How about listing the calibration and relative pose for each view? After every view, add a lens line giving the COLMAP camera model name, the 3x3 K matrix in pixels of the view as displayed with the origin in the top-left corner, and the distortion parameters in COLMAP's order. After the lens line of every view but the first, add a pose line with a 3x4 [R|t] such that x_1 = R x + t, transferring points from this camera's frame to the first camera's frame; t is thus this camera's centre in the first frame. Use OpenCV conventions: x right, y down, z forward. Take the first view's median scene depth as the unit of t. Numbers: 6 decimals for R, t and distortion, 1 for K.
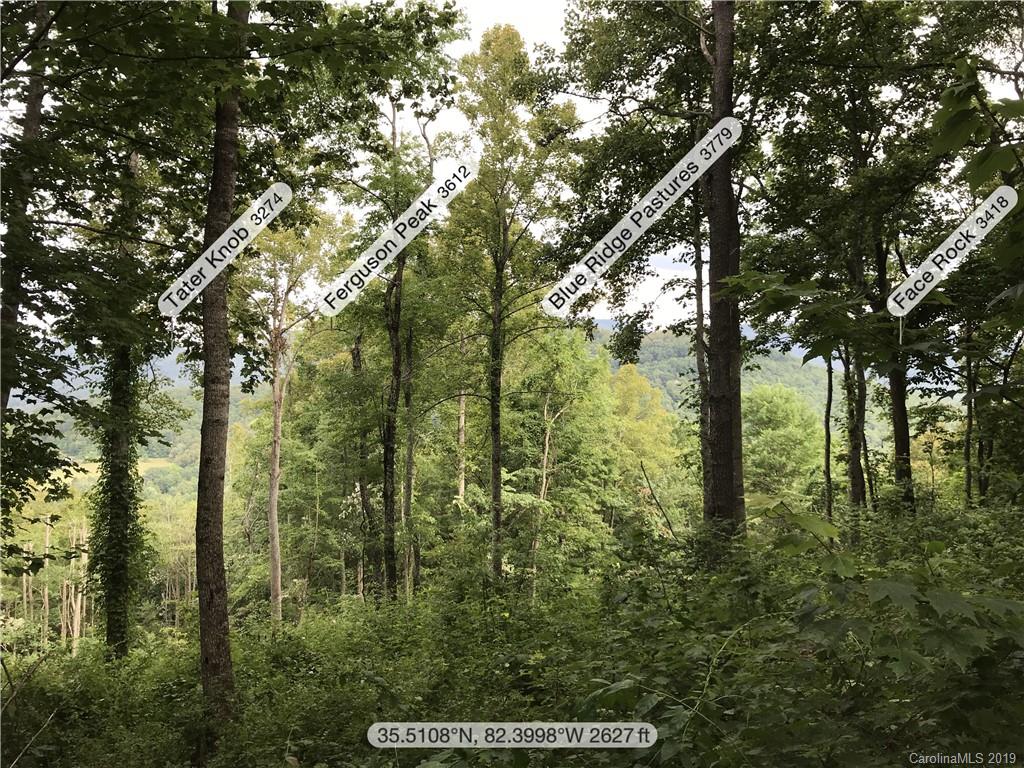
lens RADIAL K [[848.5, 0, 518.2], [0, 848.5, 383.2], [0, 0, 1]] dist [0.061614, -0.030189]
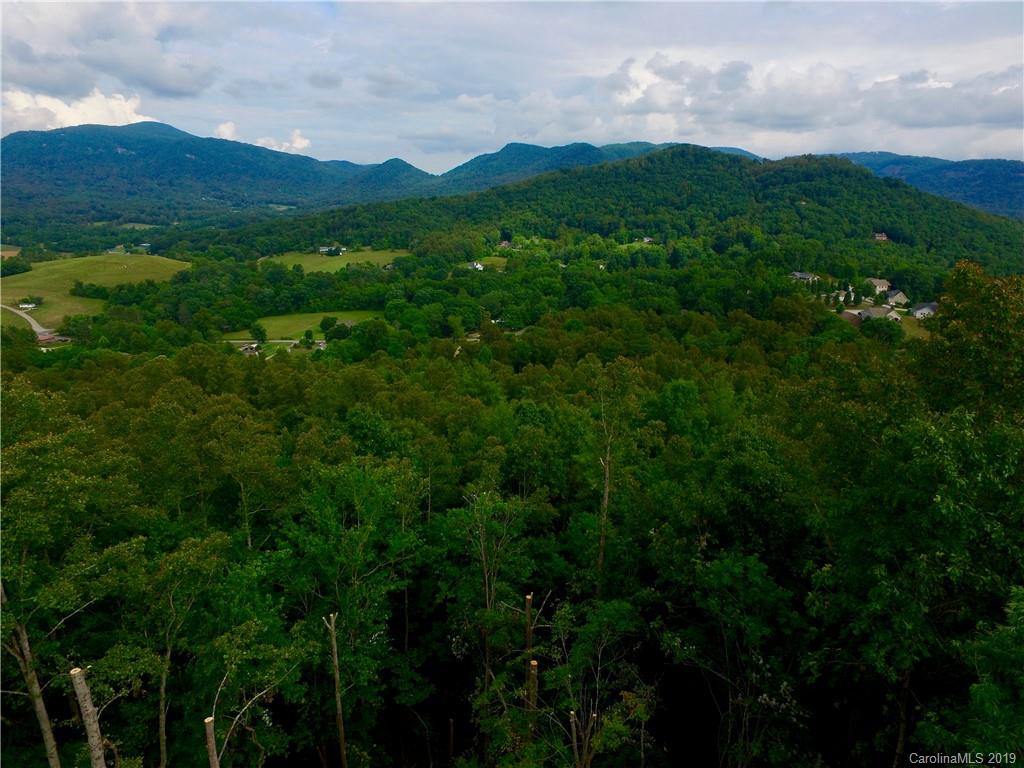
lens RADIAL K [[597.3, 0, 524.7], [0, 597.3, 381.3], [0, 0, 1]] dist [-0.112778, 0.075913]
pose [[0.980560, 0.073403, -0.181973, -0.676993], [-0.015372, 0.953279, 0.301699, -0.056736], [0.195616, -0.293037, 0.935876, 1.555269]]
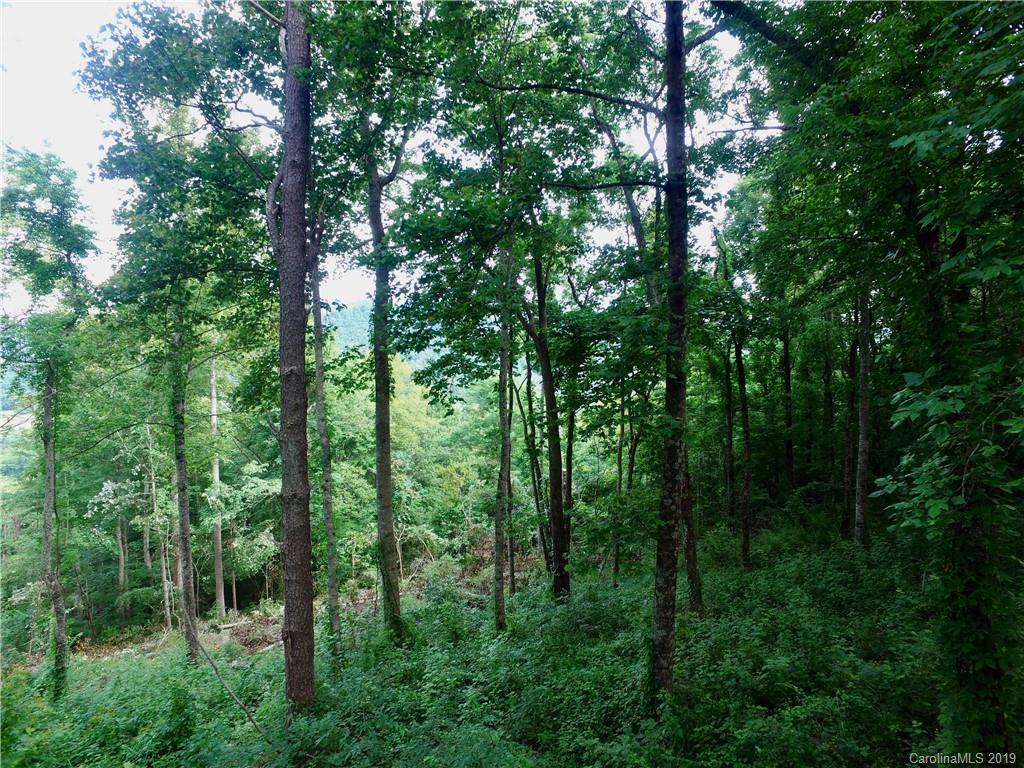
lens RADIAL K [[597.3, 0, 519.5], [0, 597.3, 385.5], [0, 0, 1]] dist [-0.112778, 0.075913]
pose [[0.963473, -0.020395, 0.267027, 0.175622], [0.003150, 0.997890, 0.064853, -0.070732], [-0.267787, -0.061643, 0.961504, 0.266752]]
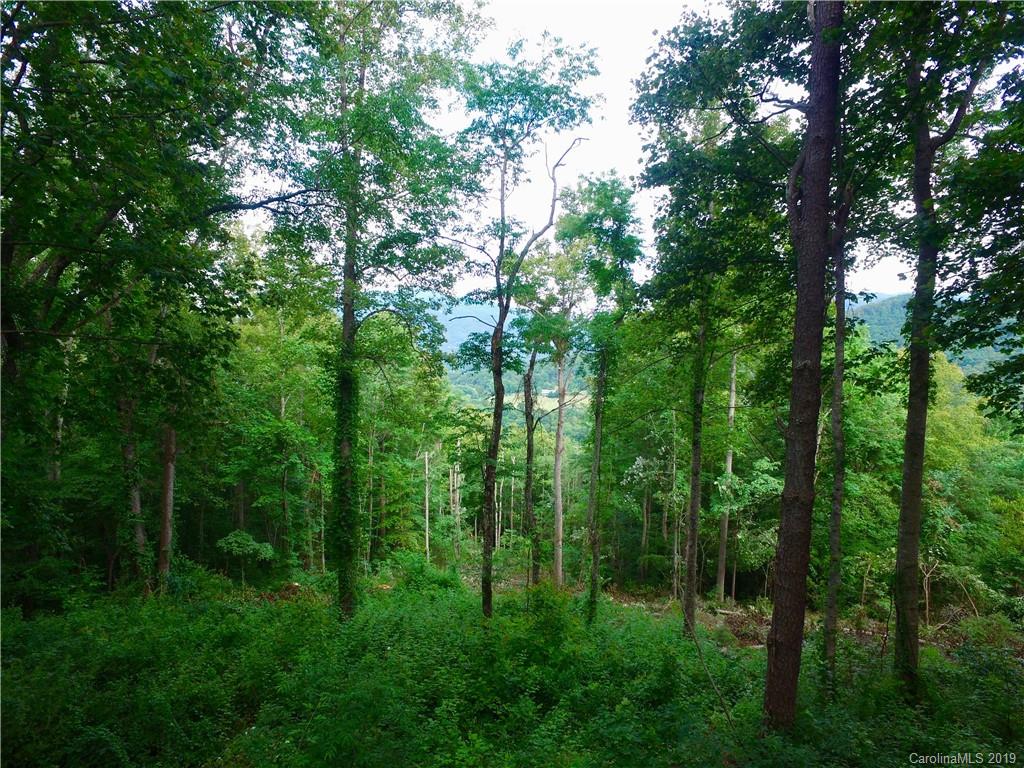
lens RADIAL K [[597.3, 0, 510.5], [0, 597.3, 385.1], [0, 0, 1]] dist [-0.112778, 0.075913]
pose [[0.835425, 0.048201, -0.547487, 0.179116], [-0.010834, 0.997398, 0.071279, -0.067824], [0.549498, -0.053617, 0.833773, 0.278214]]
